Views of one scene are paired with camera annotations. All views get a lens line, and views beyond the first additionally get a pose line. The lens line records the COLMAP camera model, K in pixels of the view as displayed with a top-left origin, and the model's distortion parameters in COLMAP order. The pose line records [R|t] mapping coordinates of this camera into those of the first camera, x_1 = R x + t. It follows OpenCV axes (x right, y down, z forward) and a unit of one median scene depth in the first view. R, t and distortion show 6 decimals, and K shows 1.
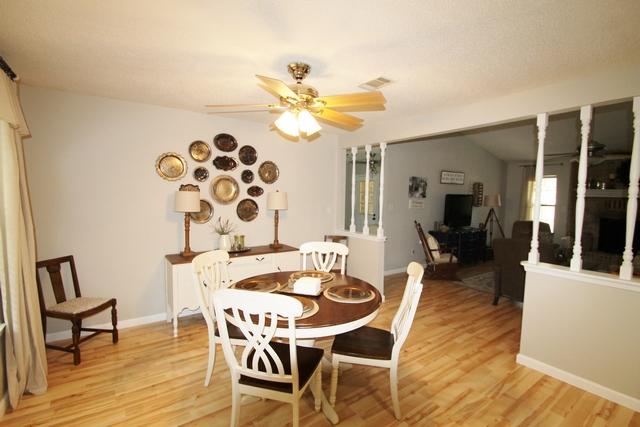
lens RADIAL K [[300.0, 0, 322.8], [0, 300.0, 218.3], [0, 0, 1]] dist [-0.005167, -0.005532]
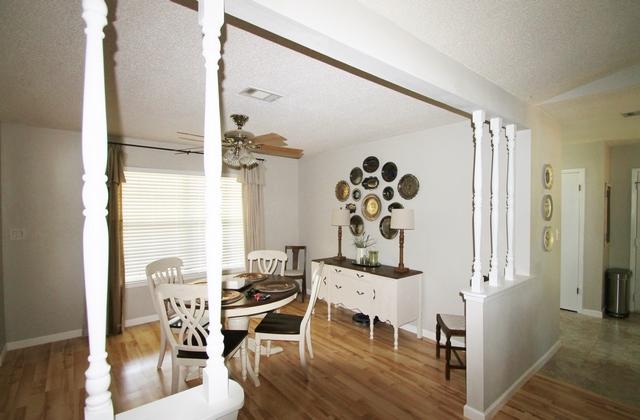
lens RADIAL K [[302.5, 0, 322.3], [0, 302.5, 210.3], [0, 0, 1]] dist [0.003000, 0.000286]
pose [[0.070197, -0.011983, -0.997461, 0.793347], [-0.078627, 0.996750, -0.017507, -0.053639], [0.994430, 0.079656, 0.069027, 0.785225]]
